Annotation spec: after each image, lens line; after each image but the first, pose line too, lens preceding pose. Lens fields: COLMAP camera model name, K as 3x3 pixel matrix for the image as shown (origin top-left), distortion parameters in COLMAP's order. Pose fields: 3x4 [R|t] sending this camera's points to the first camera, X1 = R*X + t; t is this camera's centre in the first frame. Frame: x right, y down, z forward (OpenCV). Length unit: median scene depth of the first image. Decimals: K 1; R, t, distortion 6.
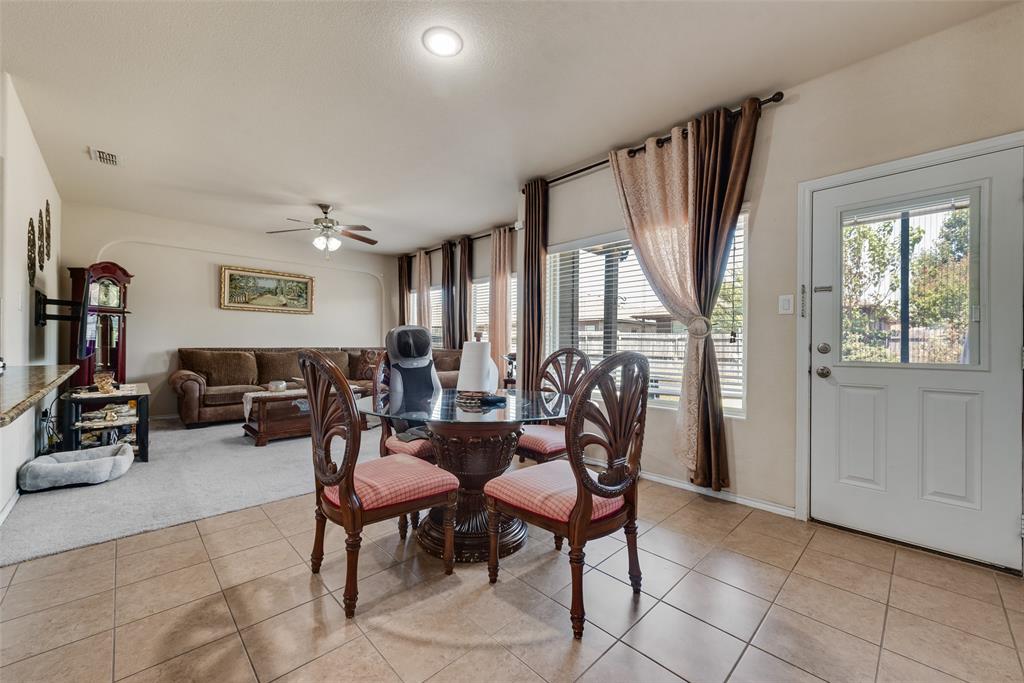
lens RADIAL K [[401.5, 0, 510.0], [0, 401.5, 343.7], [0, 0, 1]] dist [0.007434, -0.001878]
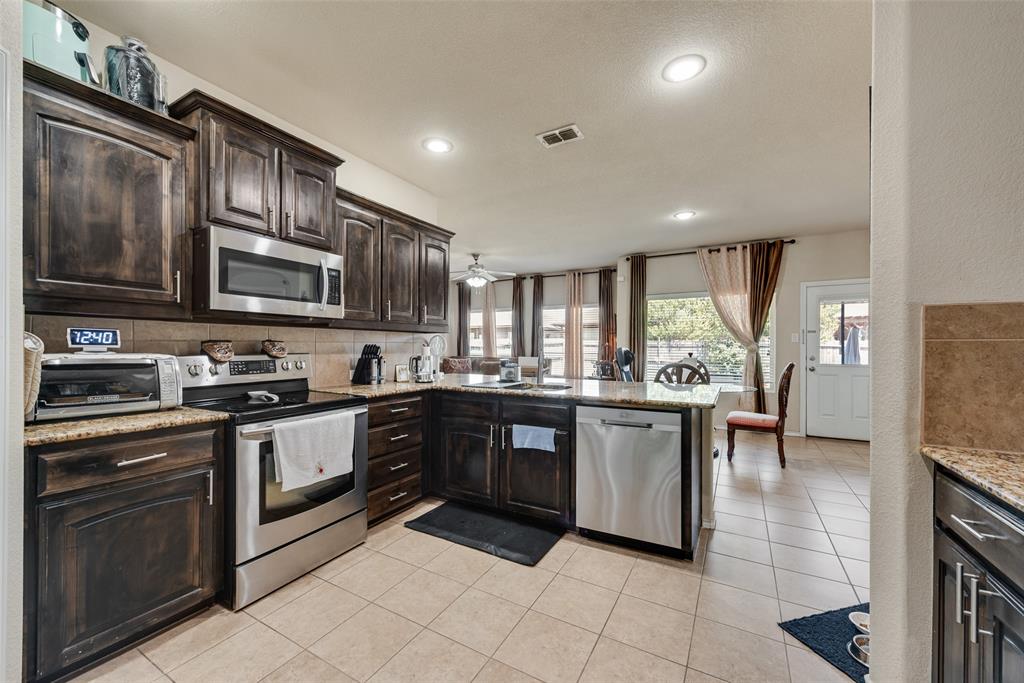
lens RADIAL K [[401.5, 0, 509.4], [0, 401.5, 347.9], [0, 0, 1]] dist [0.007434, -0.001878]
pose [[0.958984, -0.005903, 0.283400, -0.646542], [0.004791, 0.999978, 0.004617, -0.028245], [-0.283421, -0.003070, 0.958991, -0.293354]]
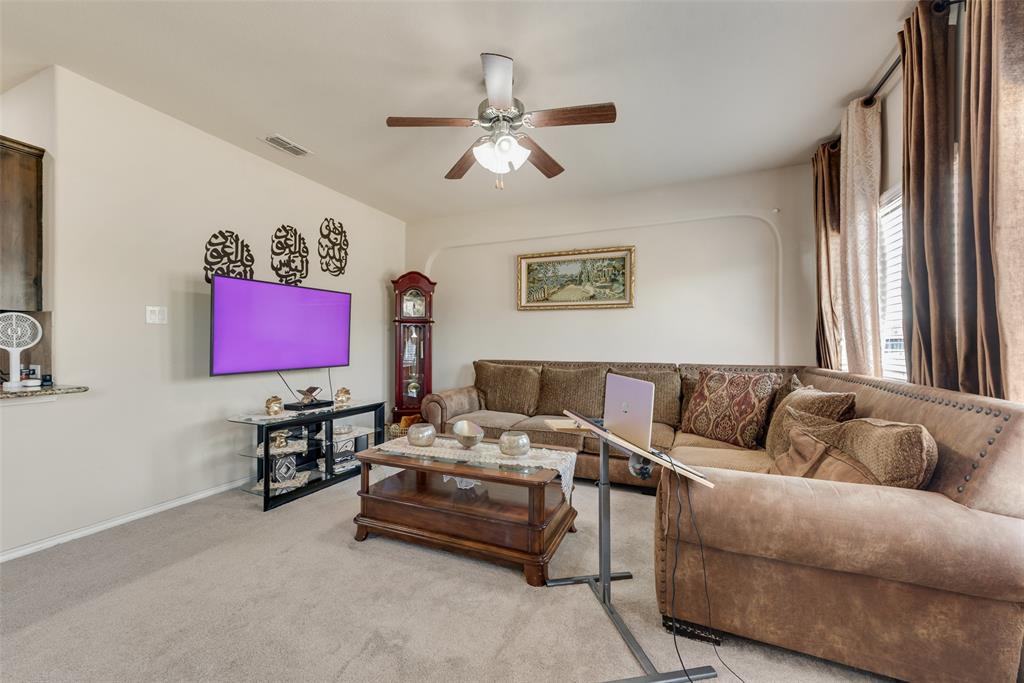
lens RADIAL K [[401.5, 0, 510.7], [0, 401.5, 343.8], [0, 0, 1]] dist [0.007434, -0.001878]
pose [[0.390208, -0.011087, -0.920660, -0.003941], [-0.000543, 0.999925, -0.012272, -0.012760], [0.920727, 0.005289, 0.390172, 0.722313]]
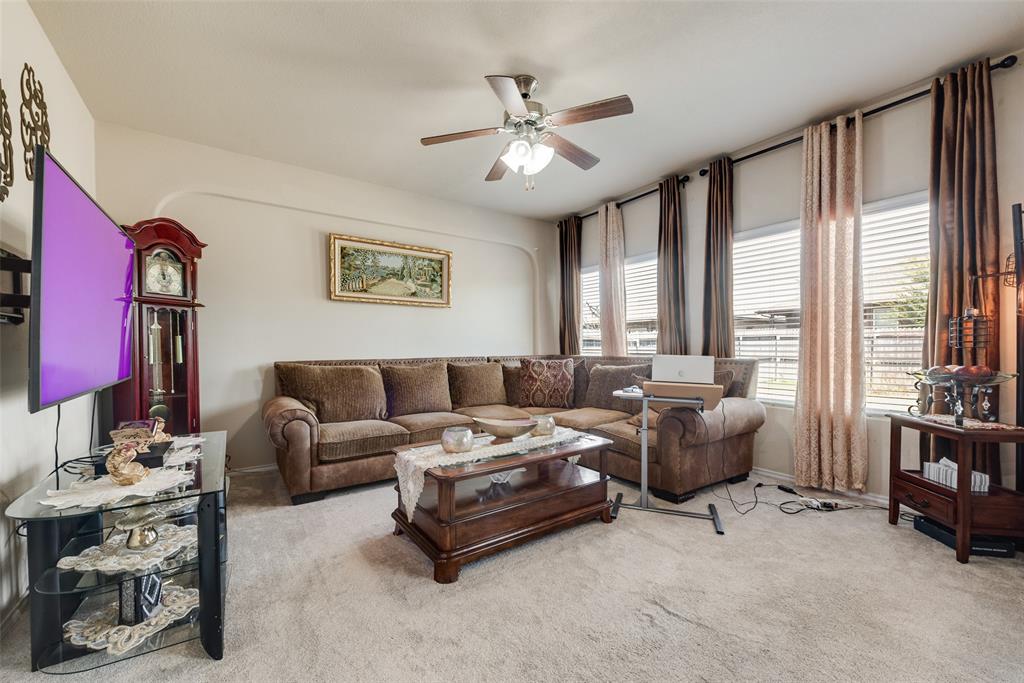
lens RADIAL K [[401.5, 0, 506.6], [0, 401.5, 355.7], [0, 0, 1]] dist [0.007434, -0.001878]
pose [[0.987769, -0.013851, -0.155307, -0.357161], [0.017162, 0.999653, 0.019996, -0.005249], [0.154976, -0.022417, 0.987664, 0.423645]]
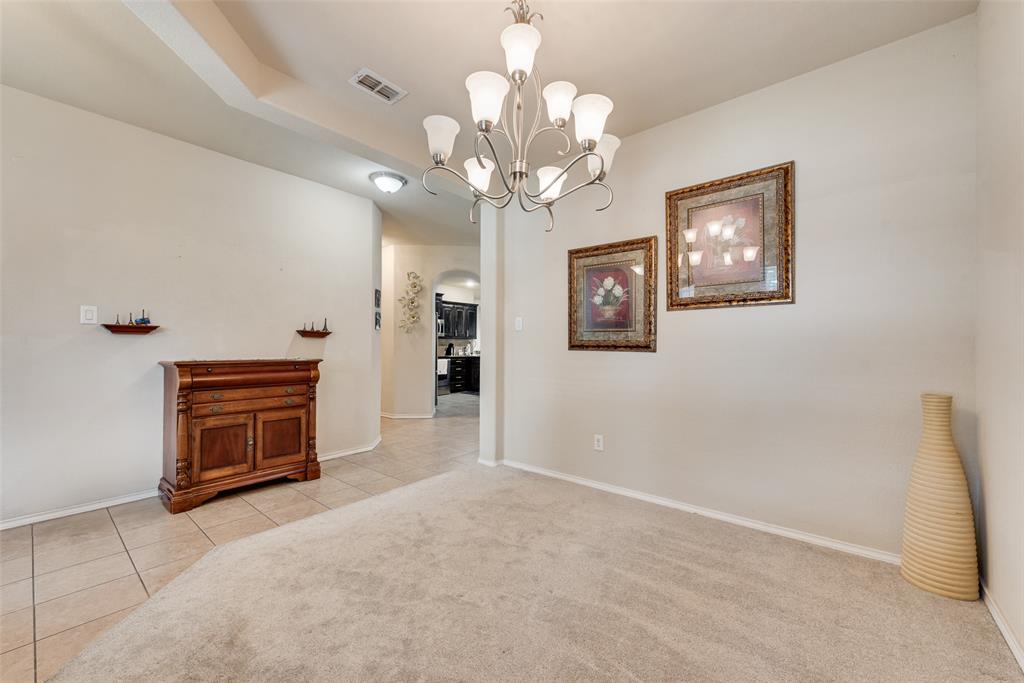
lens RADIAL K [[401.5, 0, 510.1], [0, 401.5, 344.0], [0, 0, 1]] dist [0.007434, -0.001878]
pose [[0.993542, -0.007665, 0.113210, -0.611357], [0.008499, 0.999940, -0.006879, -0.012536], [-0.113150, 0.007797, 0.993547, -1.571526]]
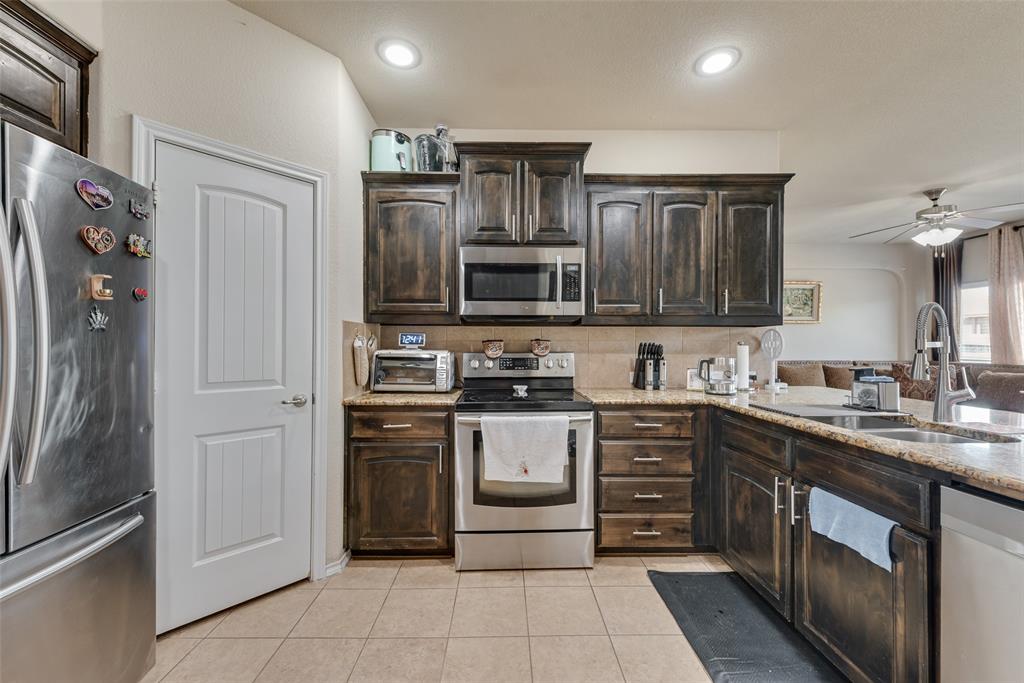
lens RADIAL K [[401.5, 0, 506.6], [0, 401.5, 344.2], [0, 0, 1]] dist [0.007434, -0.001878]
pose [[0.727381, -0.007842, -0.686189, -0.464473], [0.003866, 0.999966, -0.007330, -0.026864], [0.686223, 0.002679, 0.727386, -0.161619]]
